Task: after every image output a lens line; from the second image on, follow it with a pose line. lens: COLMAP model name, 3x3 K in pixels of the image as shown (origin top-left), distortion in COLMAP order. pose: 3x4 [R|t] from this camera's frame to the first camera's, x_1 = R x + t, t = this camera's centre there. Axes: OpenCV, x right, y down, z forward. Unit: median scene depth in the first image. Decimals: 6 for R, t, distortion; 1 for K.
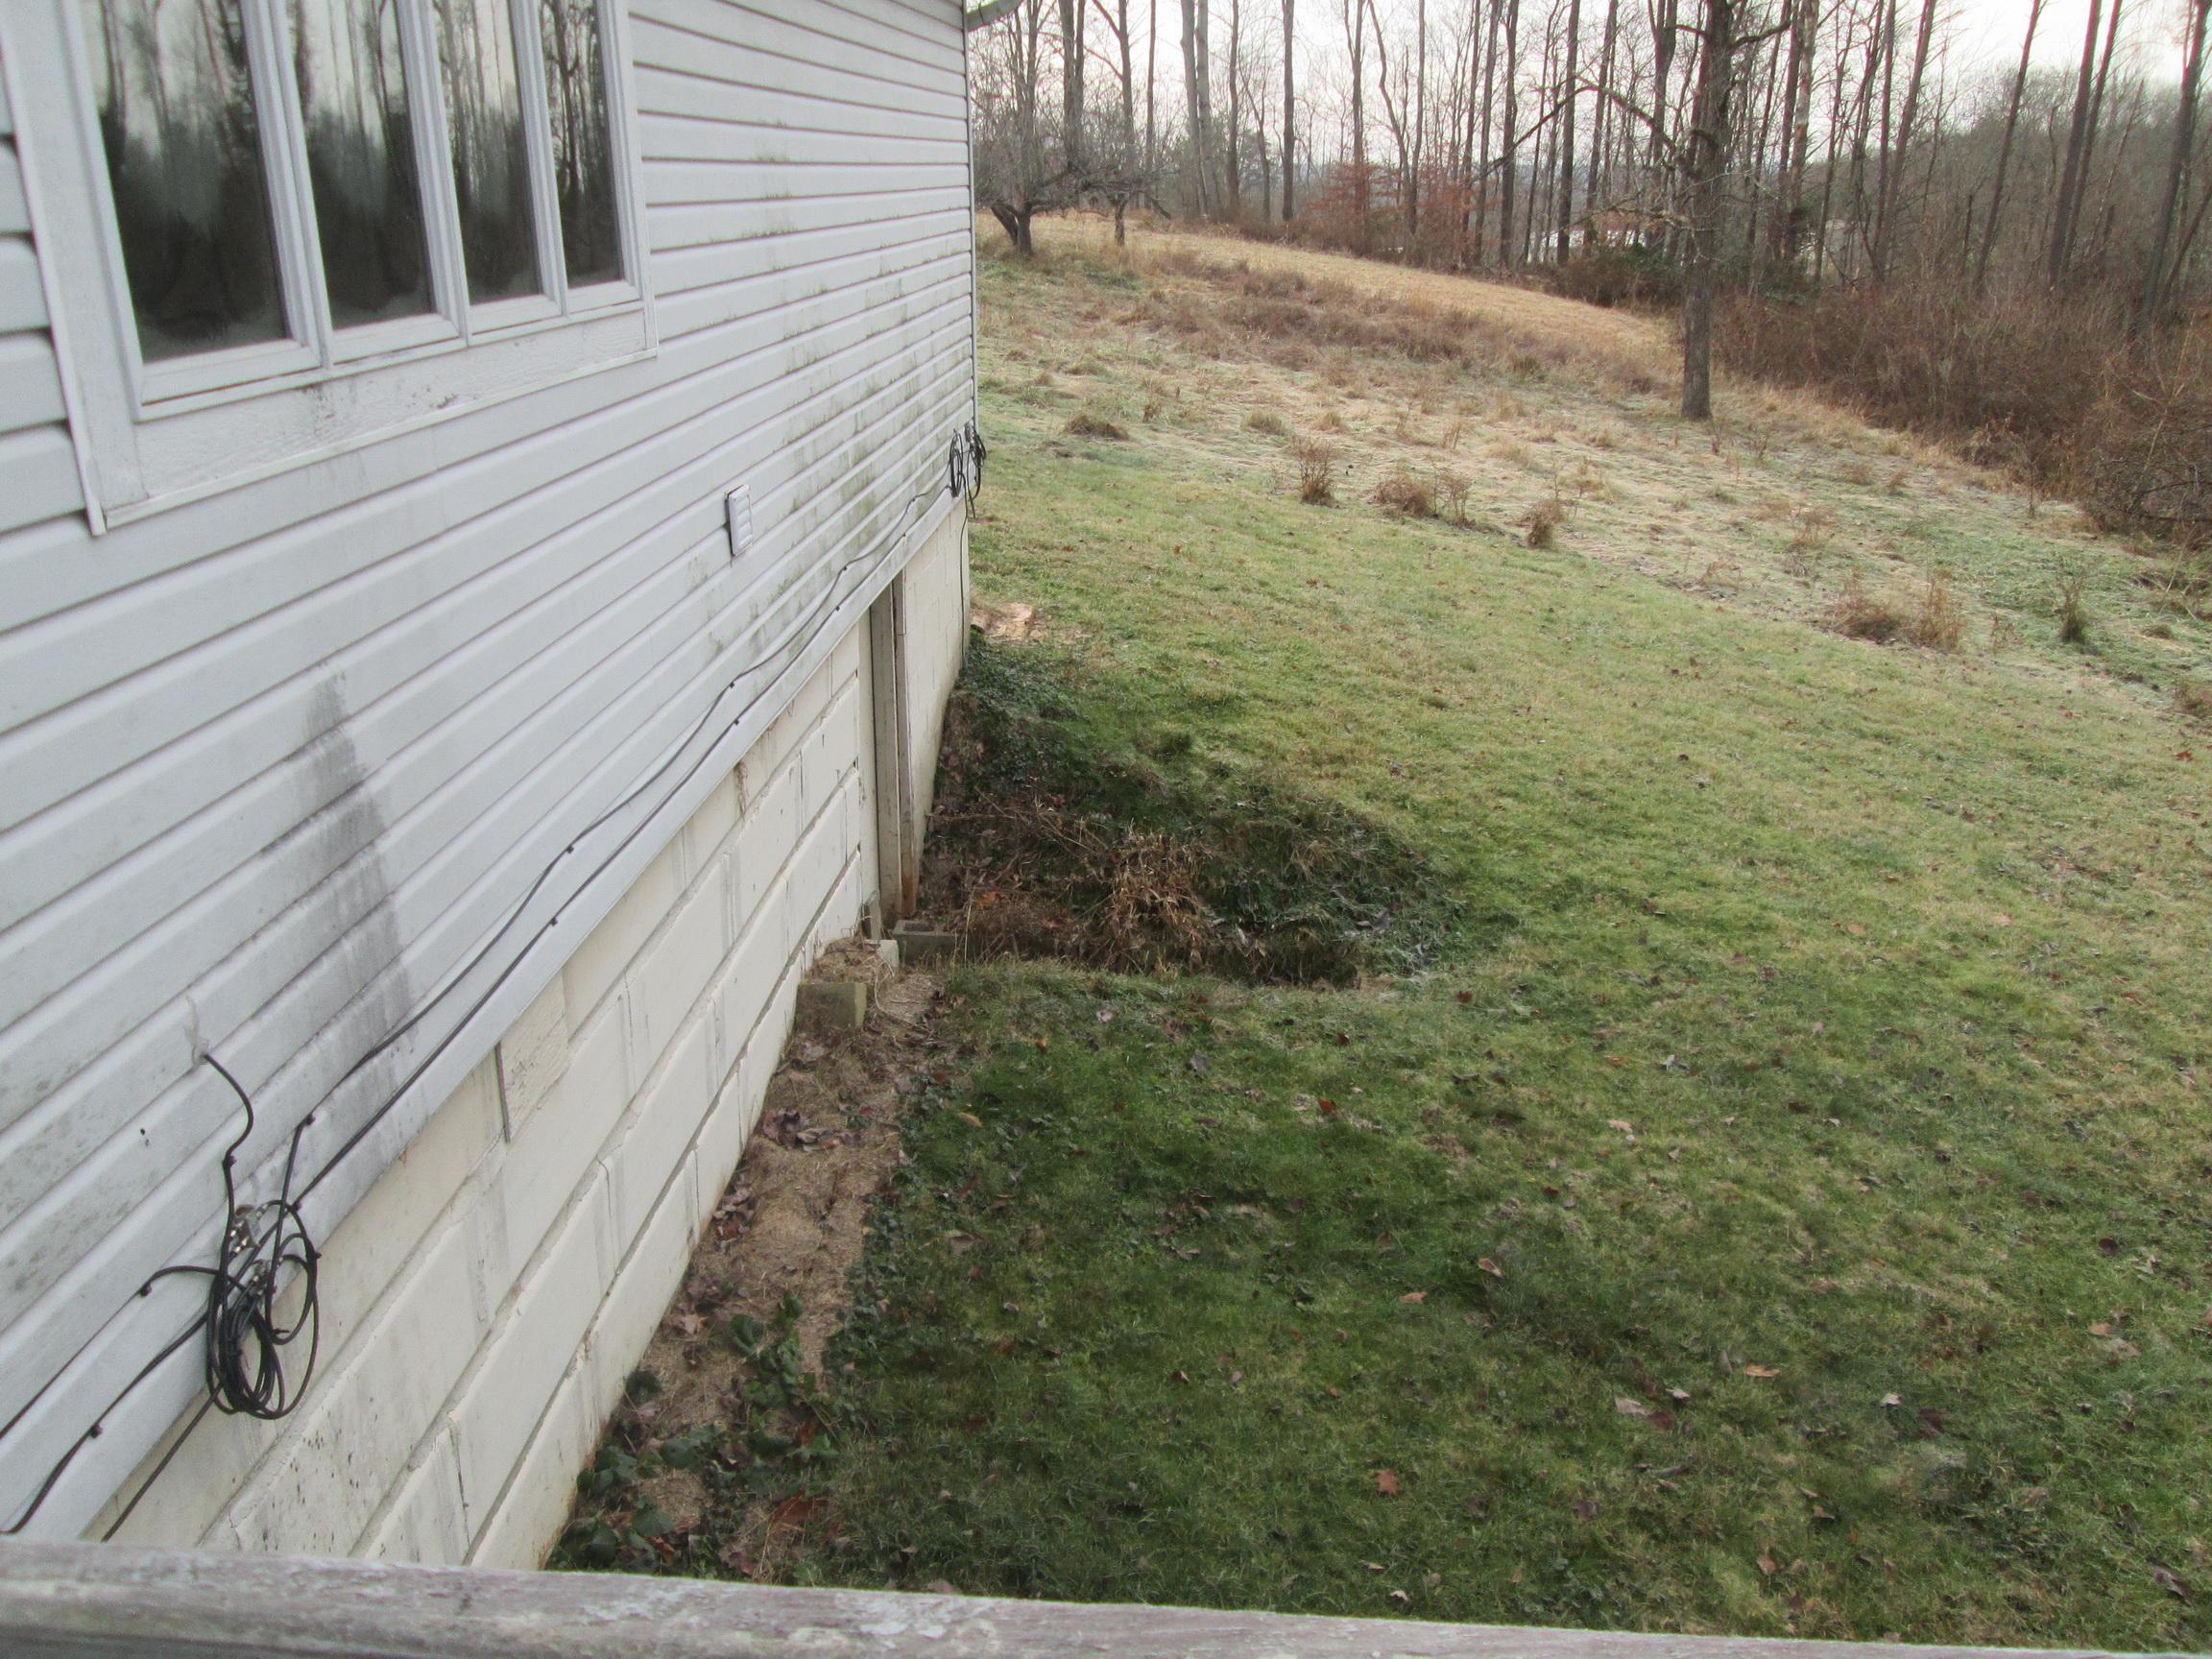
lens RADIAL K [[1851.8, 0, 1110.5], [0, 1851.8, 821.9], [0, 0, 1]] dist [-0.045533, 0.018100]
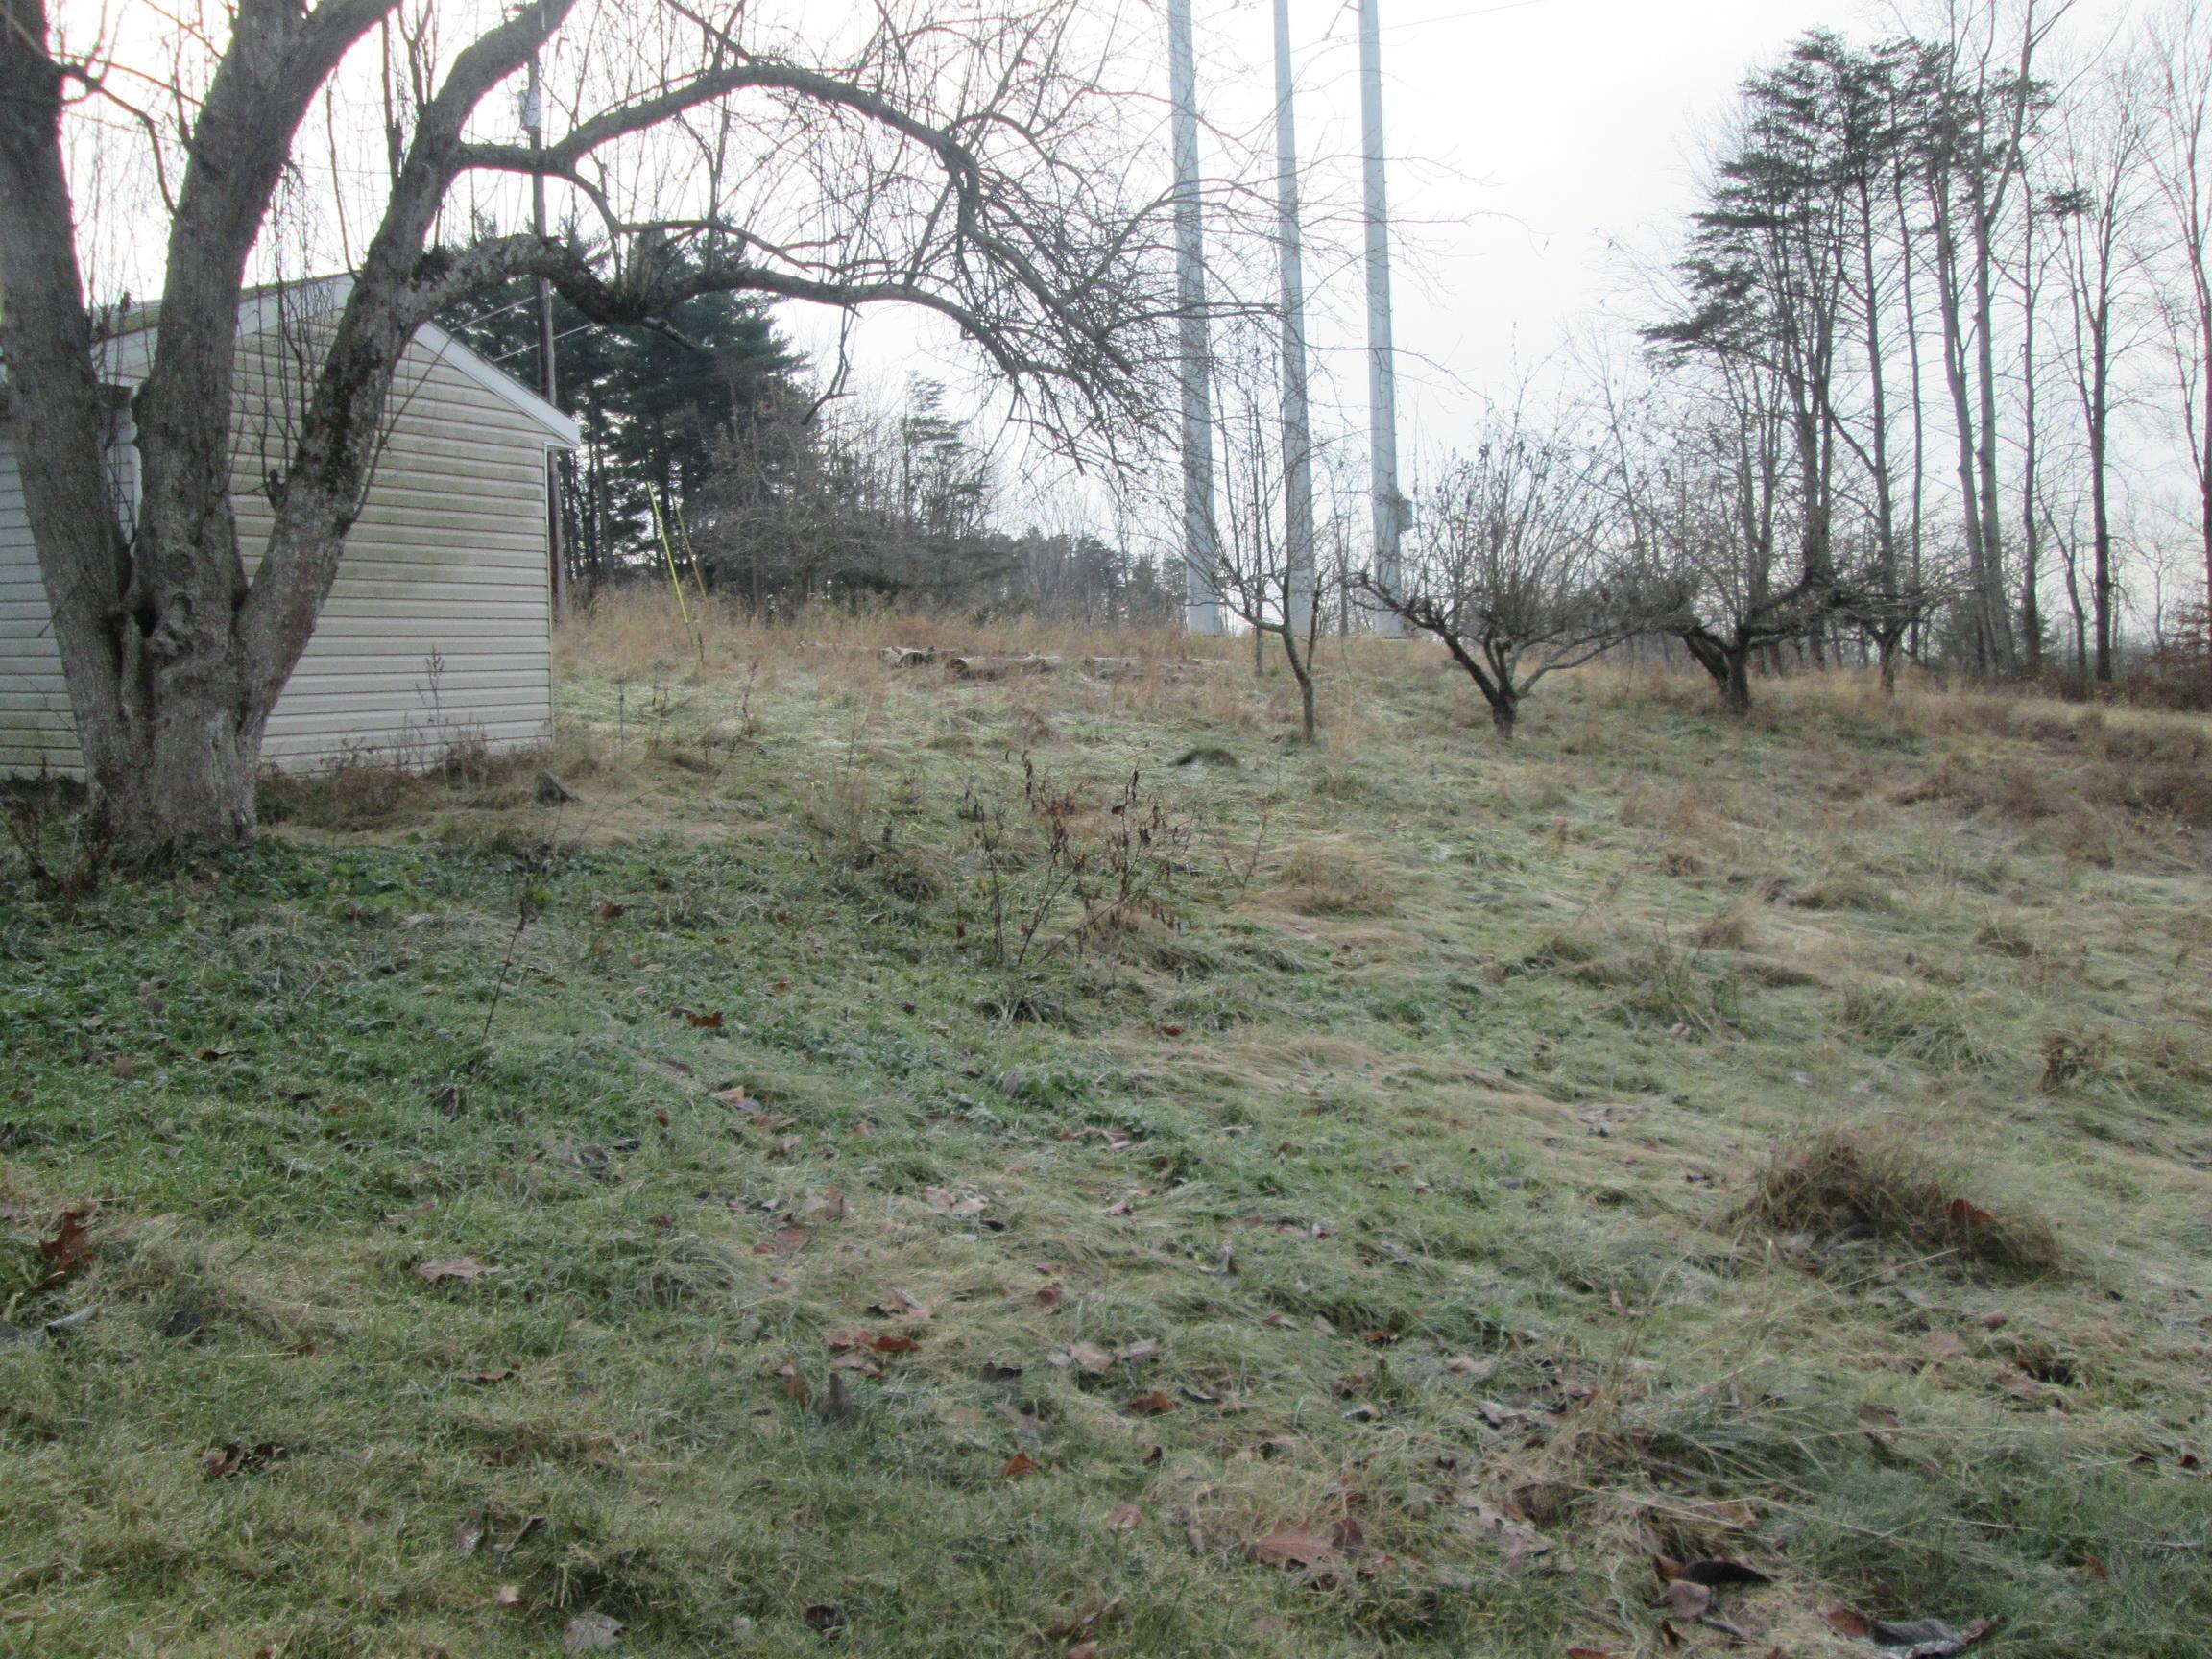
lens RADIAL K [[1851.8, 0, 1110.5], [0, 1851.8, 821.9], [0, 0, 1]] dist [-0.045533, 0.018100]
pose [[0.926050, -0.003237, -0.377386, -0.005106], [-0.094376, 0.966206, -0.239874, -0.082717], [0.365409, 0.257751, 0.894450, 0.317602]]
